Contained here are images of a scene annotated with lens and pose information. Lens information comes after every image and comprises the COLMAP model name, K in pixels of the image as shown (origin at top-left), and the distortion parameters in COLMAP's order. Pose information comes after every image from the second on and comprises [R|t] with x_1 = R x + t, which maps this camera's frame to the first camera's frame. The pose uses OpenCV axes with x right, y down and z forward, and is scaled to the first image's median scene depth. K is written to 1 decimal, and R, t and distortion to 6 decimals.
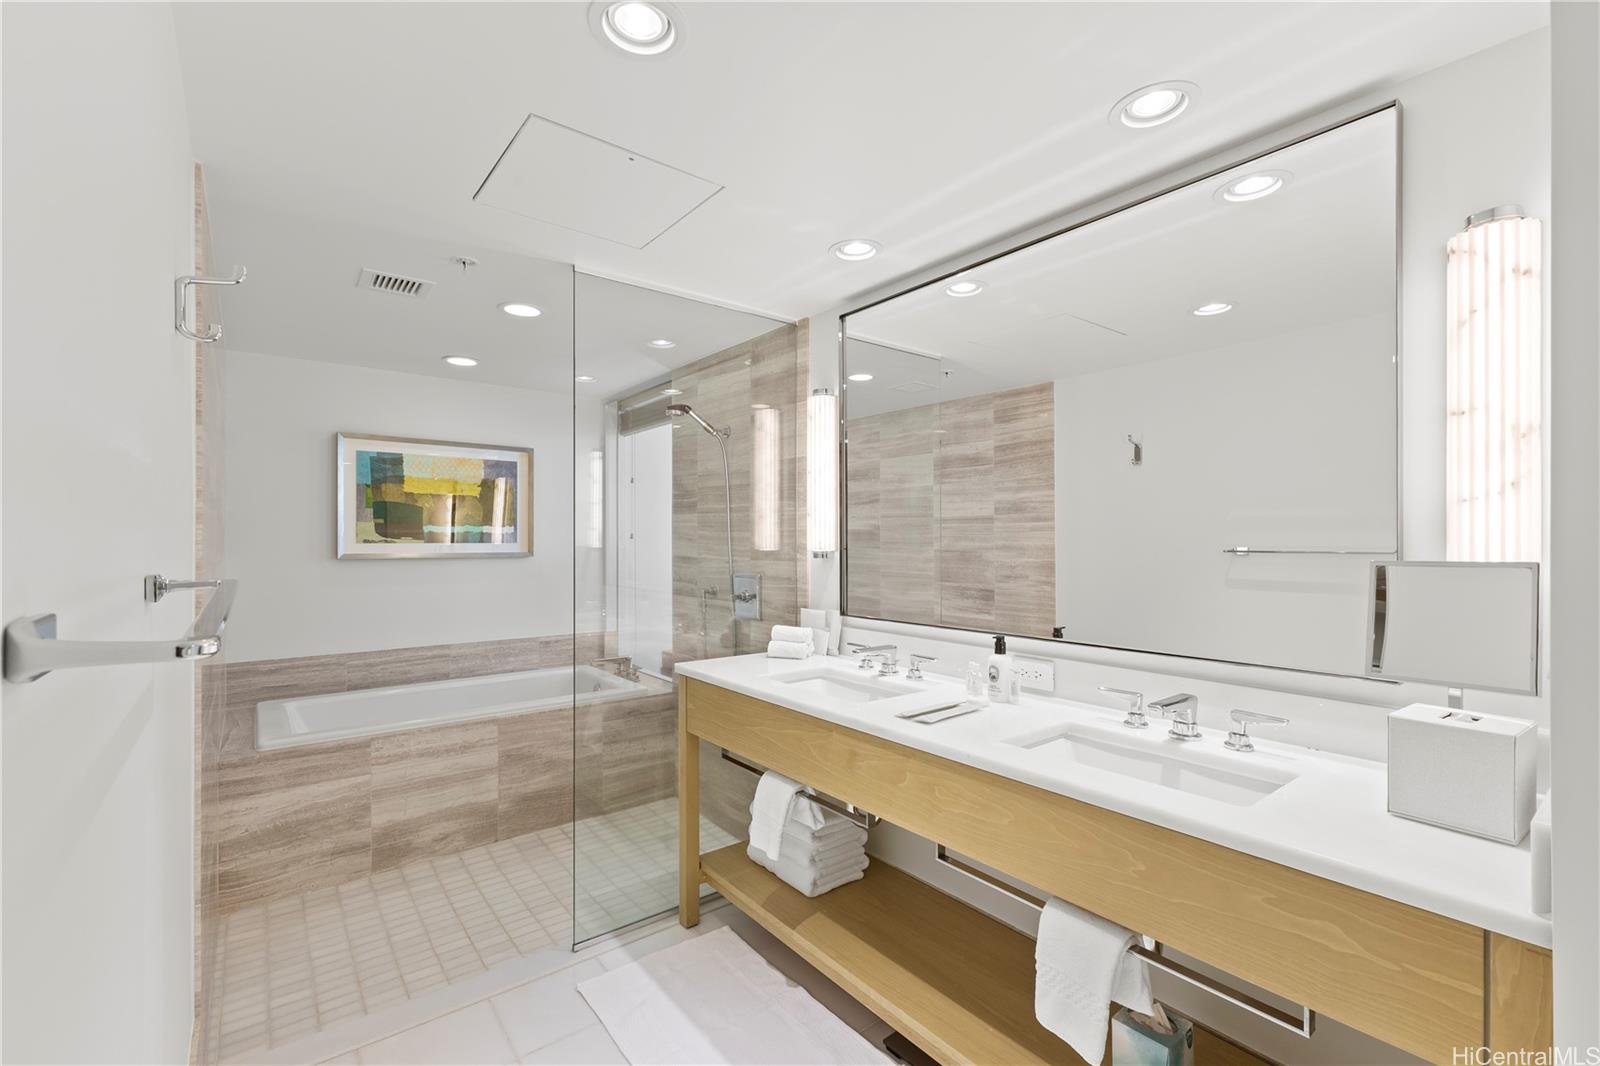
lens RADIAL K [[691.6, 0, 799.7], [0, 691.6, 537.6], [0, 0, 1]] dist [0.011292, -0.000858]
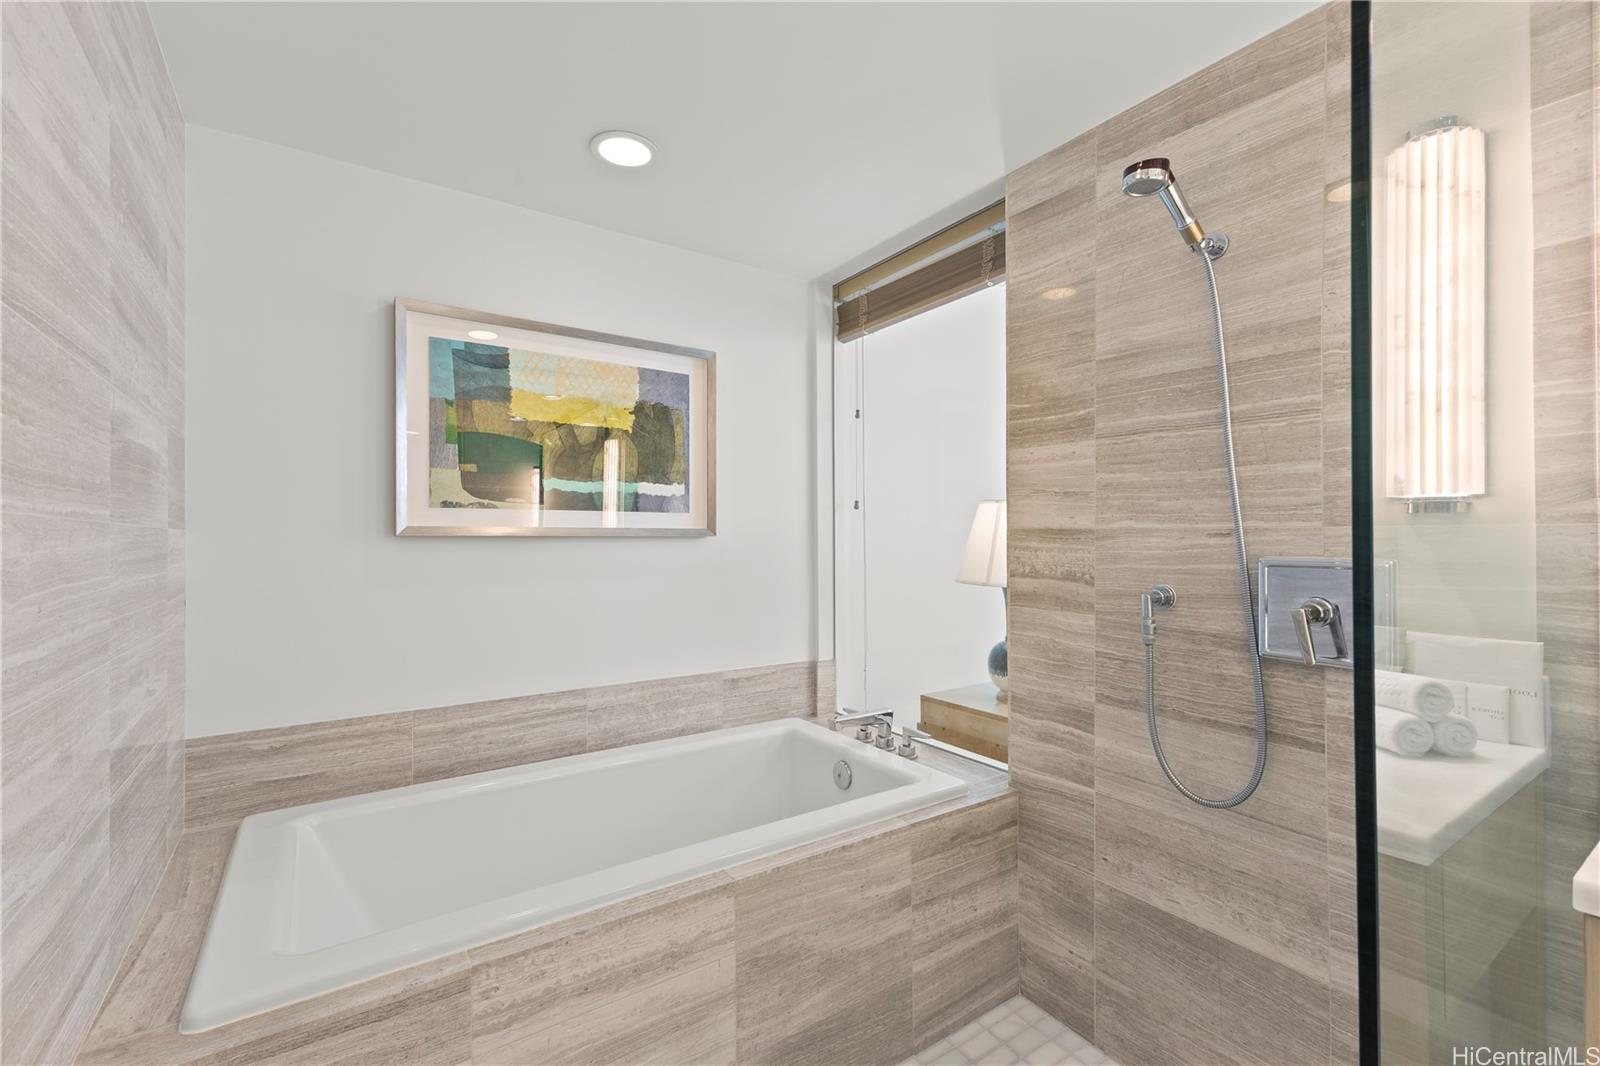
lens RADIAL K [[691.6, 0, 800.0], [0, 691.6, 534.2], [0, 0, 1]] dist [0.011292, -0.000858]
pose [[0.997677, -0.005418, -0.067905, -0.310001], [0.005124, 0.999977, -0.004501, 0.032636], [0.067928, 0.004143, 0.997682, 0.475111]]
